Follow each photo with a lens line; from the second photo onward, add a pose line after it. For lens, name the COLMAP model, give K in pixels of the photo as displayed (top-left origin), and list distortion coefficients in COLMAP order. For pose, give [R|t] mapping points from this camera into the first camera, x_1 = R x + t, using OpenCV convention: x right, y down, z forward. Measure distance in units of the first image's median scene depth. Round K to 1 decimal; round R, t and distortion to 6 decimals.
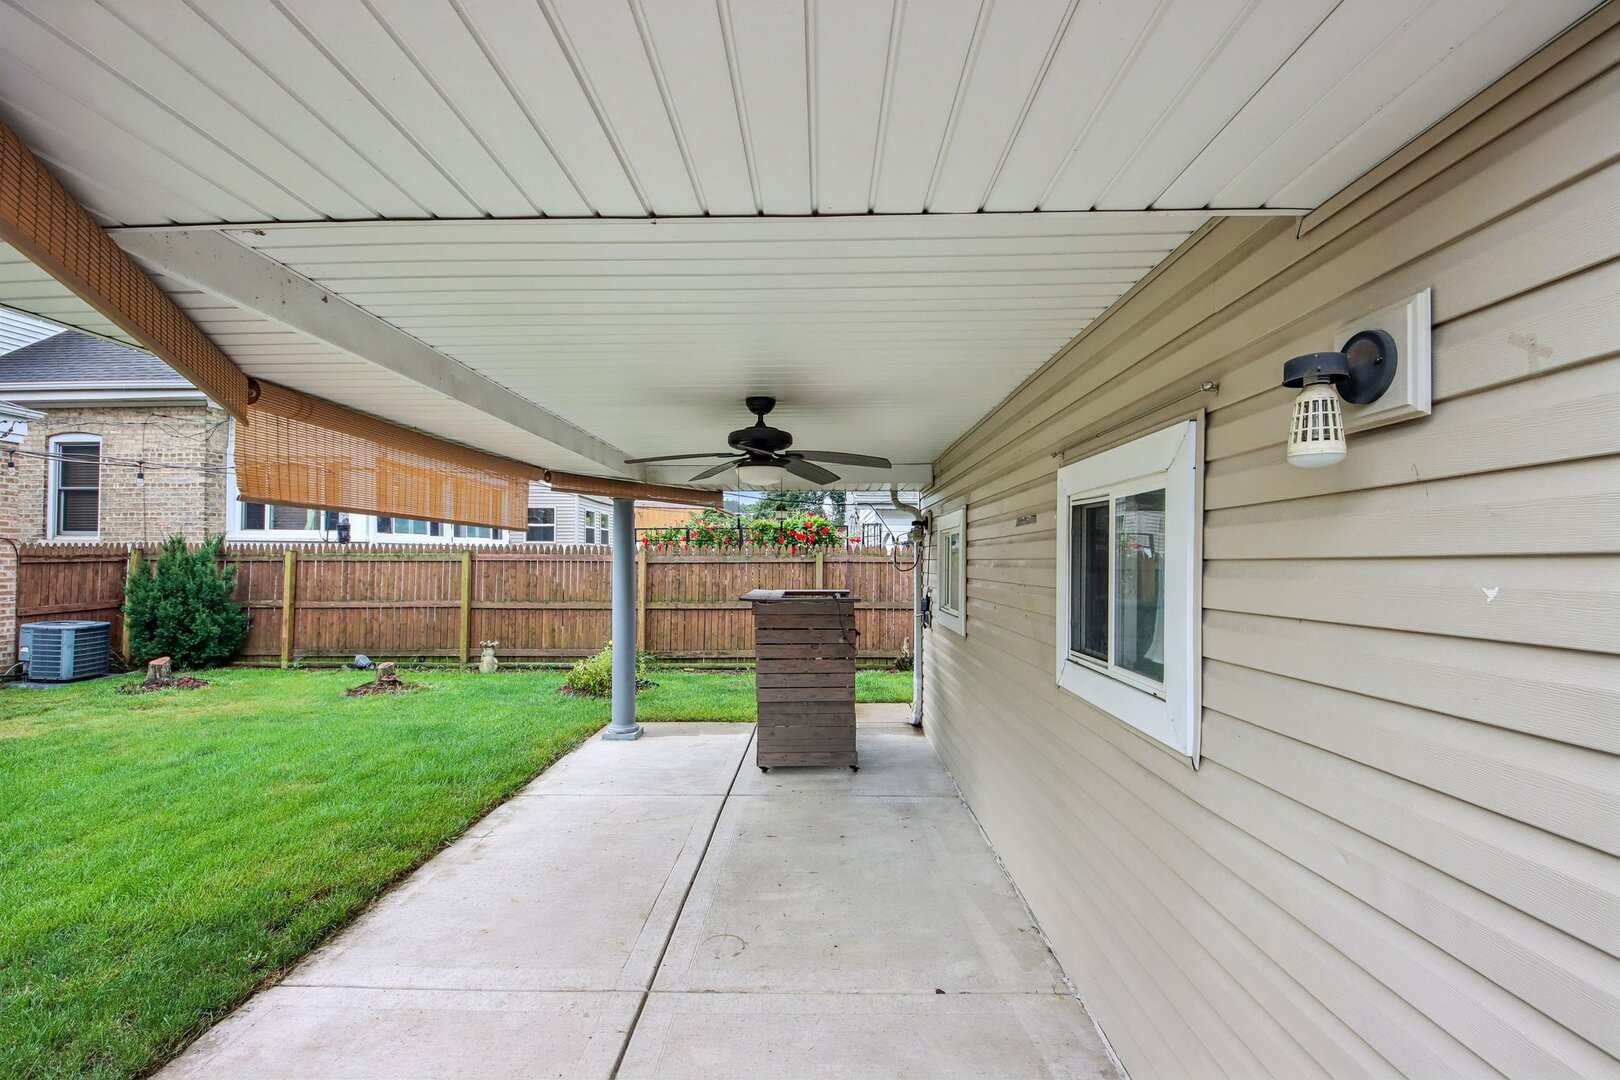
lens RADIAL K [[700.5, 0, 813.3], [0, 700.5, 549.7], [0, 0, 1]] dist [0.001370, -0.011735]
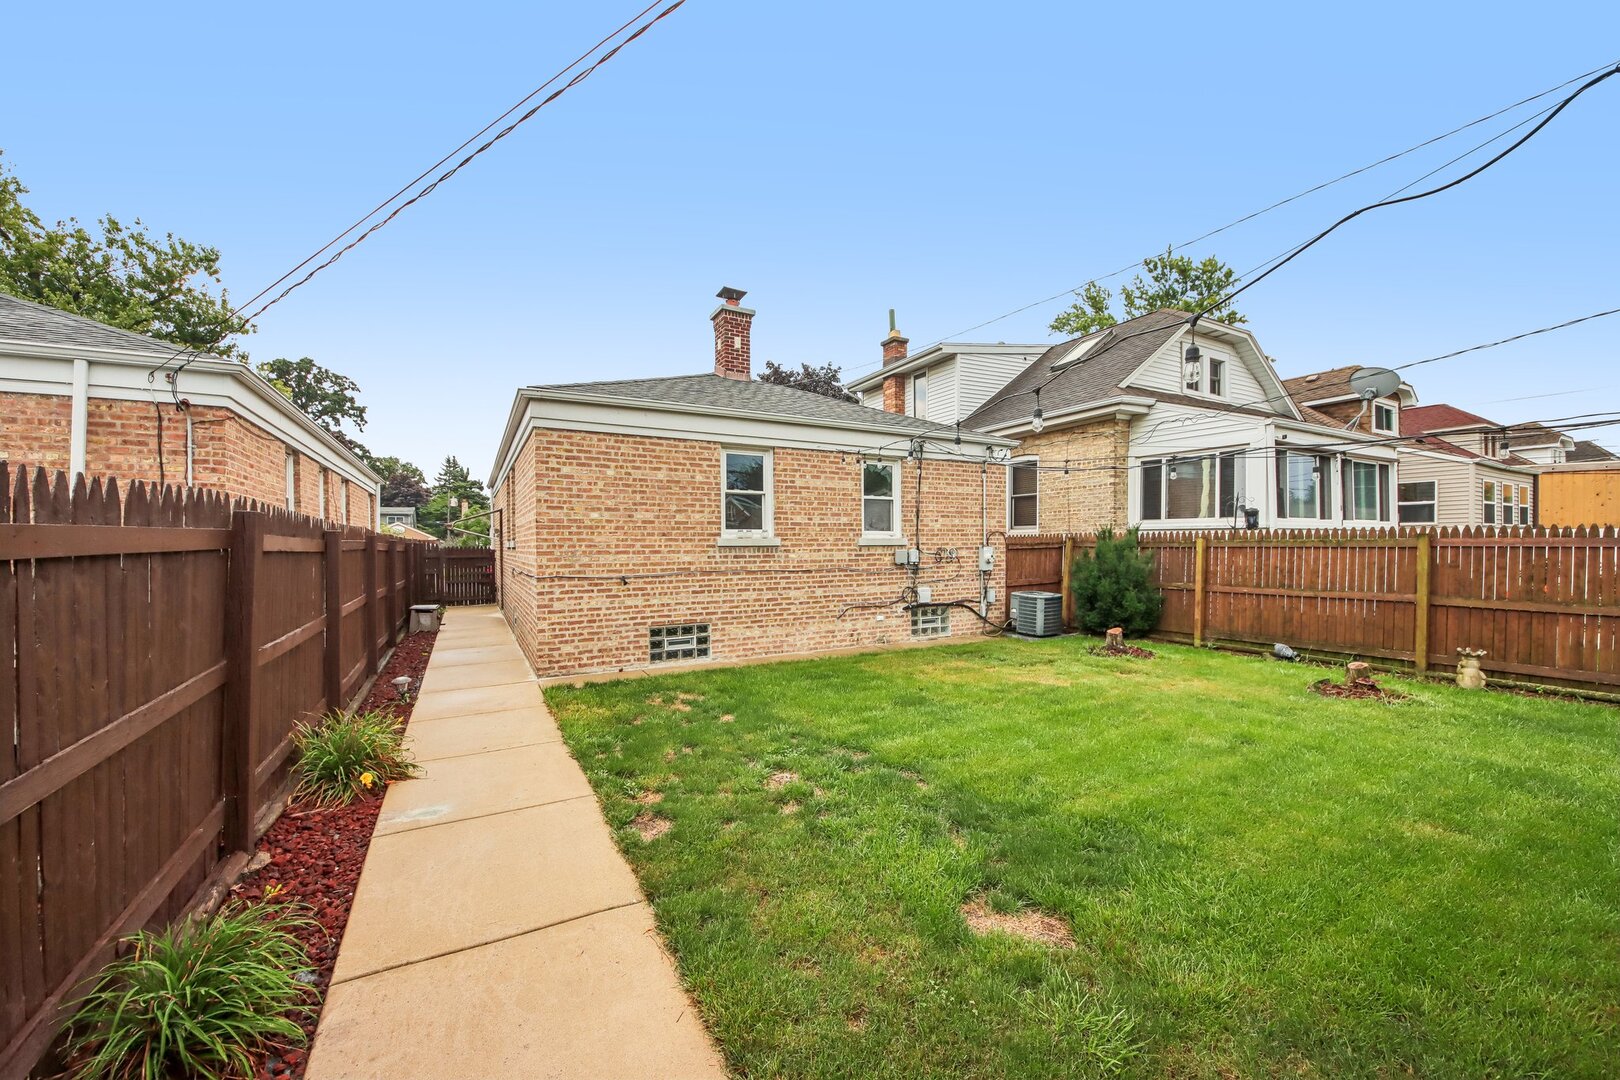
lens RADIAL K [[605.5, 0, 809.4], [0, 605.5, 549.5], [0, 0, 1]] dist [-0.008403, -0.000127]
pose [[0.496017, 0.003244, -0.868307, -0.242263], [0.016899, 0.999768, 0.013388, -0.002990], [0.868148, -0.021314, 0.495847, 0.019407]]
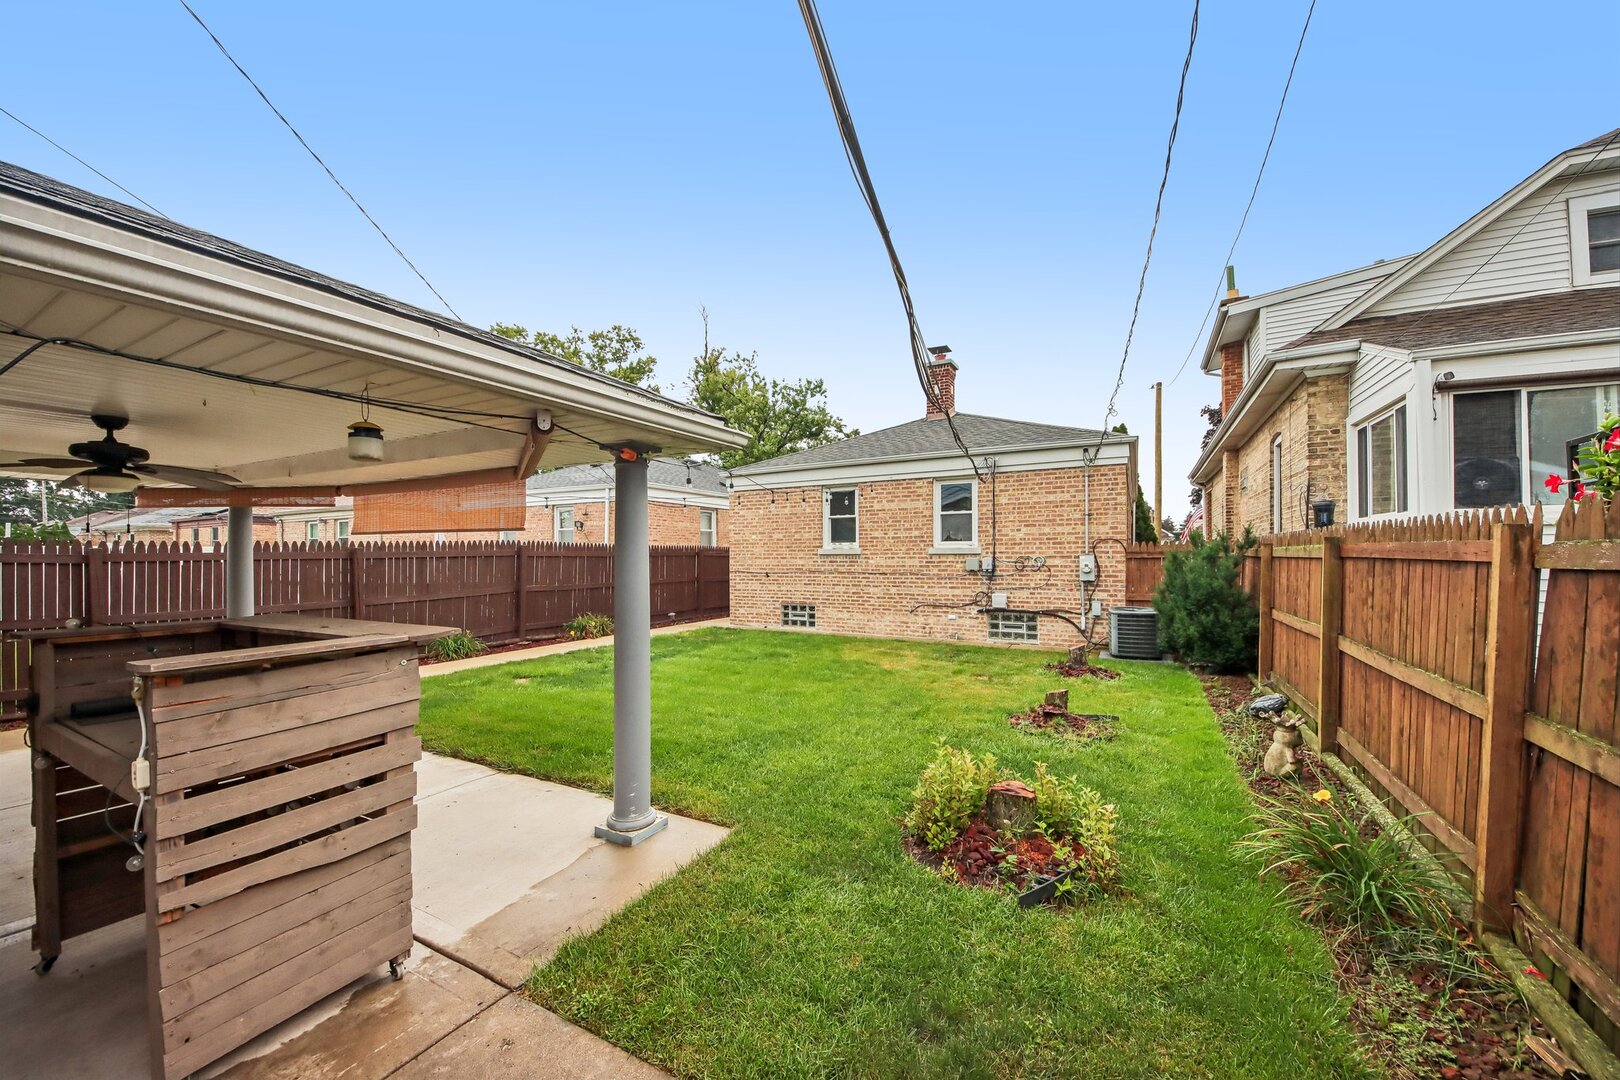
lens RADIAL K [[605.5, 0, 809.4], [0, 605.5, 549.5], [0, 0, 1]] dist [-0.008403, -0.000127]
pose [[-0.474874, -0.008386, -0.880014, 0.089056], [0.014572, 0.999743, -0.017390, 0.012939], [0.879933, -0.021081, -0.474630, 0.911906]]
